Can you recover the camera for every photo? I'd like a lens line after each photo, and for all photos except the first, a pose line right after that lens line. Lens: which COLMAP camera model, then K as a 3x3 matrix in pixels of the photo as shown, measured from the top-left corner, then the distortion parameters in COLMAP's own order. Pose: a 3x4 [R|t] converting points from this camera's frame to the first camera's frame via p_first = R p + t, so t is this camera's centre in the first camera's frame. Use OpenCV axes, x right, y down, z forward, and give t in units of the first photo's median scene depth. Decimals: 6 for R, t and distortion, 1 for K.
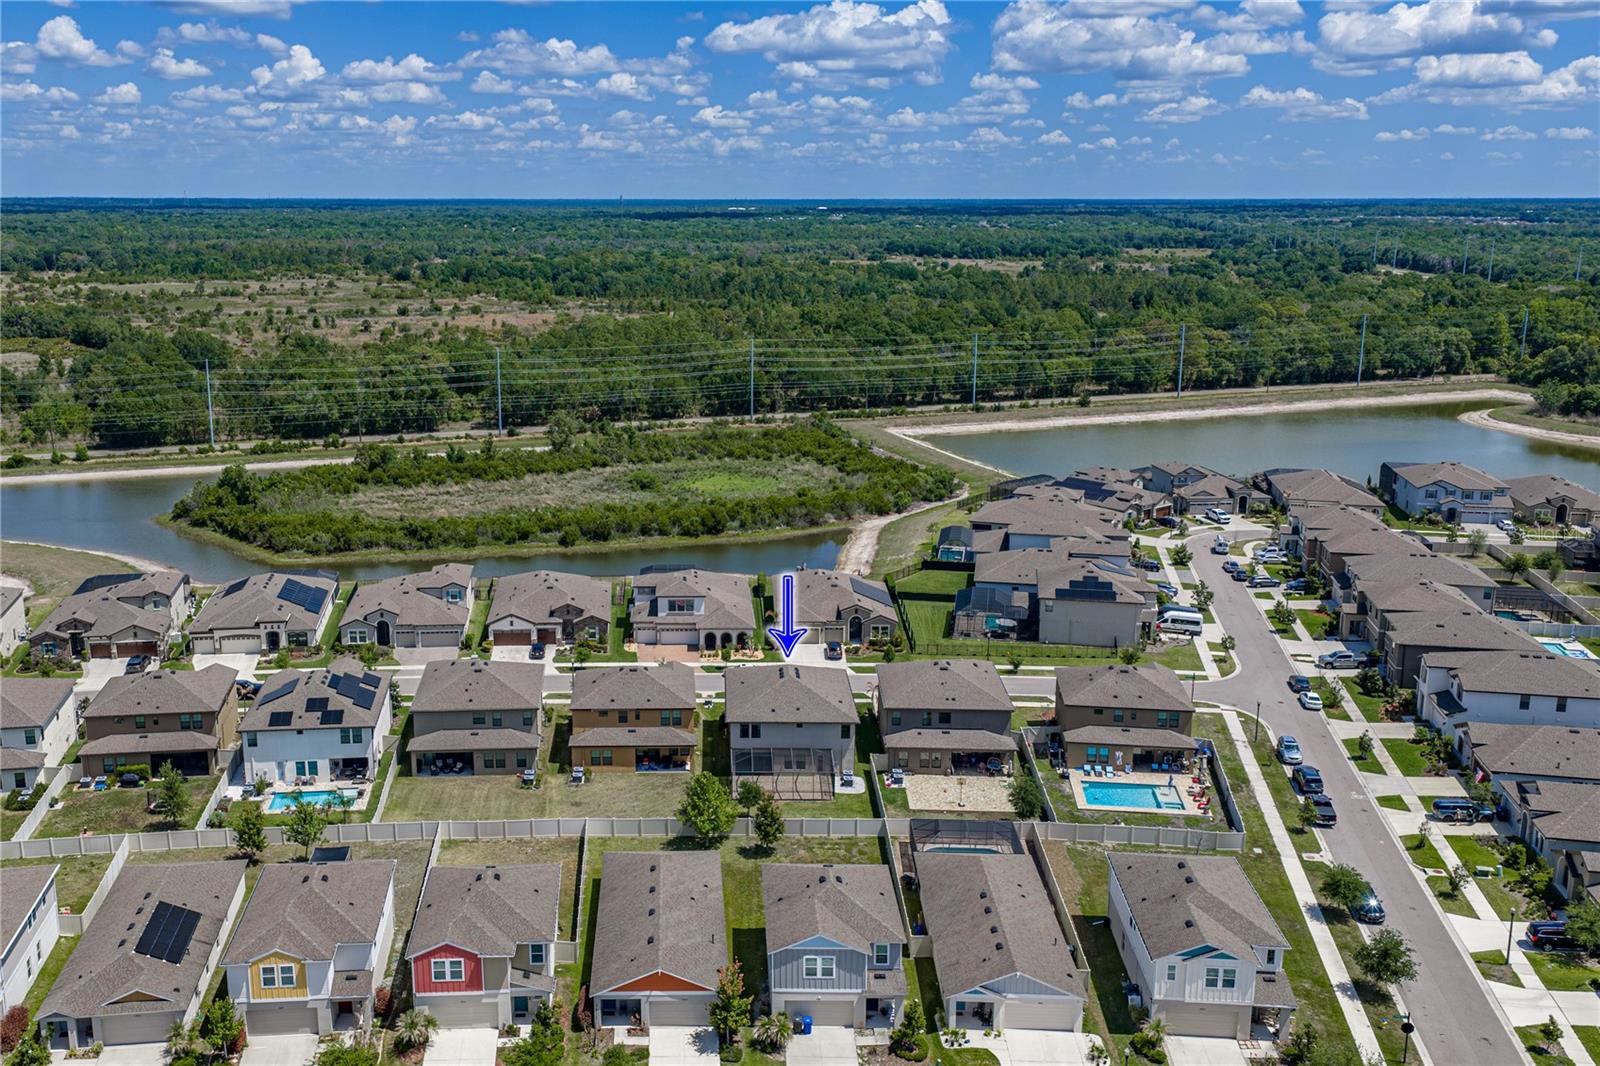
lens RADIAL K [[1486.8, 0, 697.5], [0, 1486.8, 511.1], [0, 0, 1]] dist [0.033288, 0.000000]
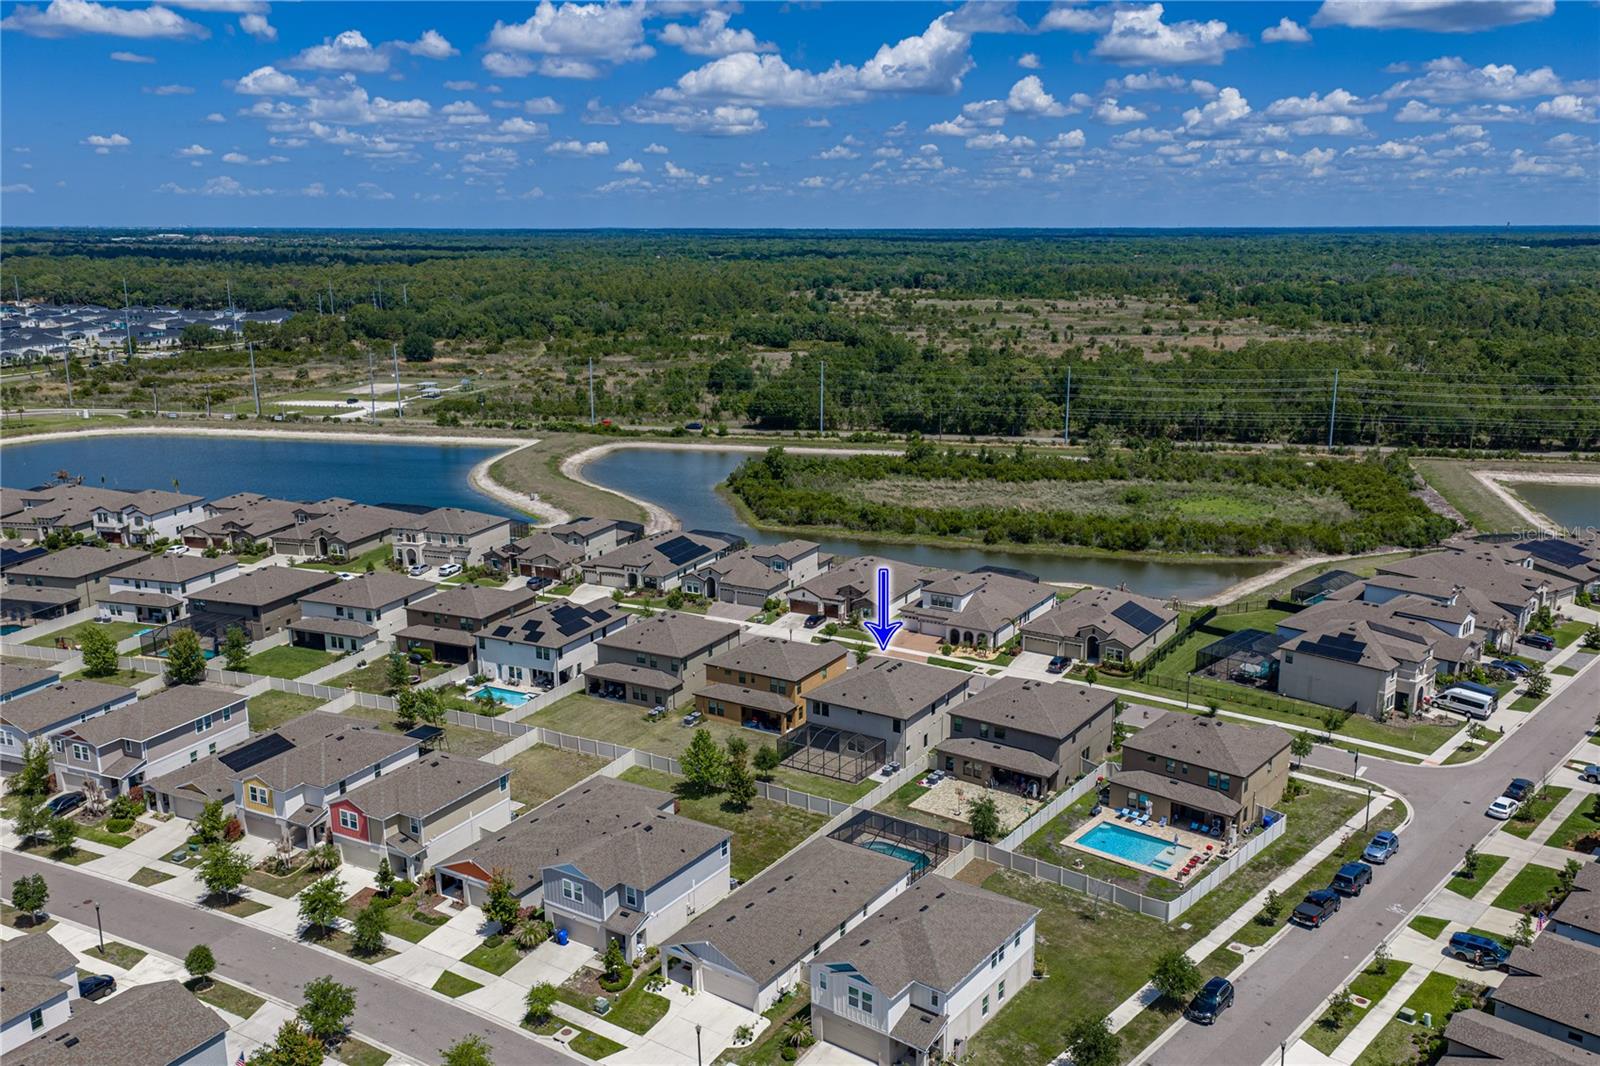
lens RADIAL K [[1336.7, 0, 795.2], [0, 1336.7, 501.3], [0, 0, 1]] dist [0.043669, -0.030502]
pose [[0.848975, 0.105539, -0.517787, 0.232866], [-0.108236, 0.993808, 0.025098, -0.013212], [0.517230, 0.034736, 0.855141, 0.057459]]
